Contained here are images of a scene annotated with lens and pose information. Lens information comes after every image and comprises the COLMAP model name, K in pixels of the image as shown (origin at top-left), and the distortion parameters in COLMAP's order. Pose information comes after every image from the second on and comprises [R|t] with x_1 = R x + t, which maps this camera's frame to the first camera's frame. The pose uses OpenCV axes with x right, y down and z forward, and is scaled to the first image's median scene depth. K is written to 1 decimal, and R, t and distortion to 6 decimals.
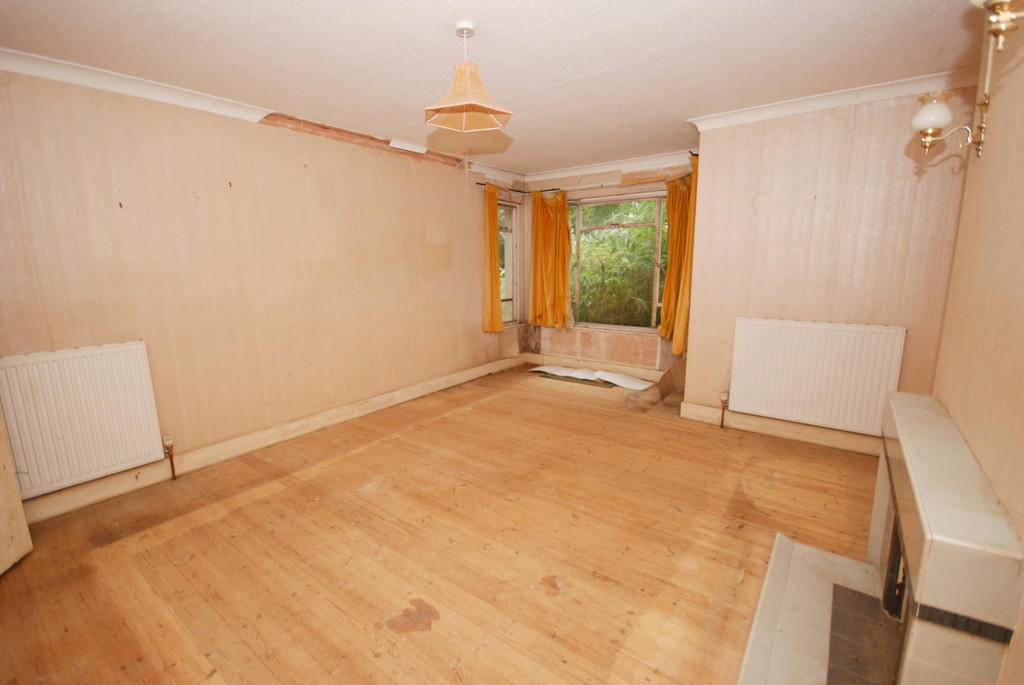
lens RADIAL K [[444.9, 0, 512.0], [0, 444.9, 342.5], [0, 0, 1]] dist [-0.003282, -0.000639]
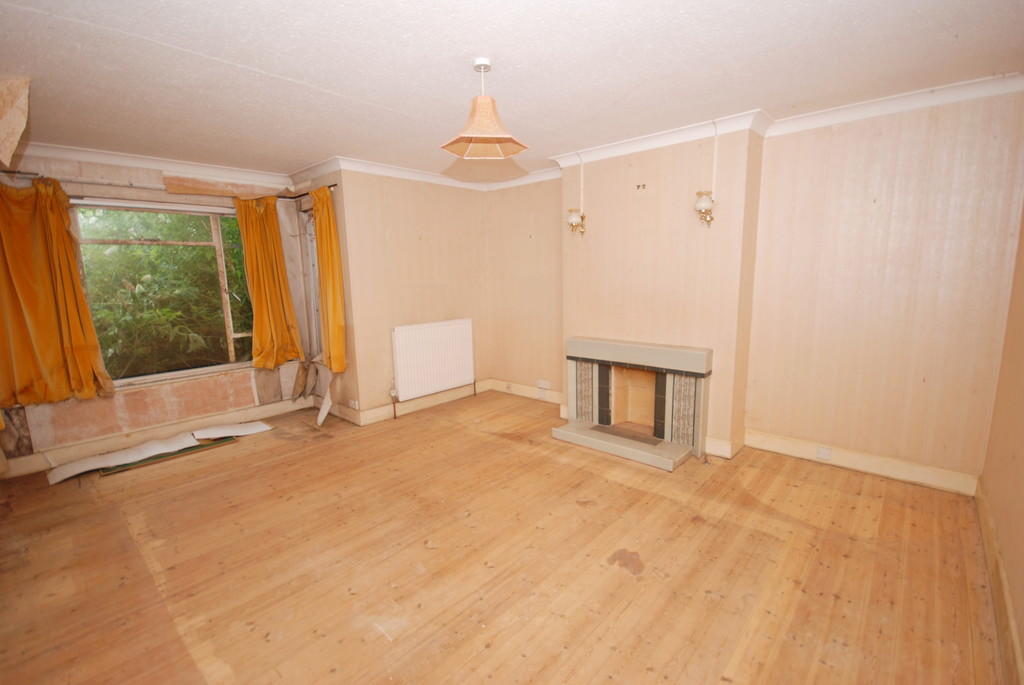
lens RADIAL K [[444.9, 0, 512.0], [0, 444.9, 342.5], [0, 0, 1]] dist [-0.003282, -0.000639]
pose [[0.107027, -0.144062, 0.983764, -0.671514], [0.200761, 0.972198, 0.120526, -0.095295], [-0.973776, 0.184601, 0.132973, 0.496078]]
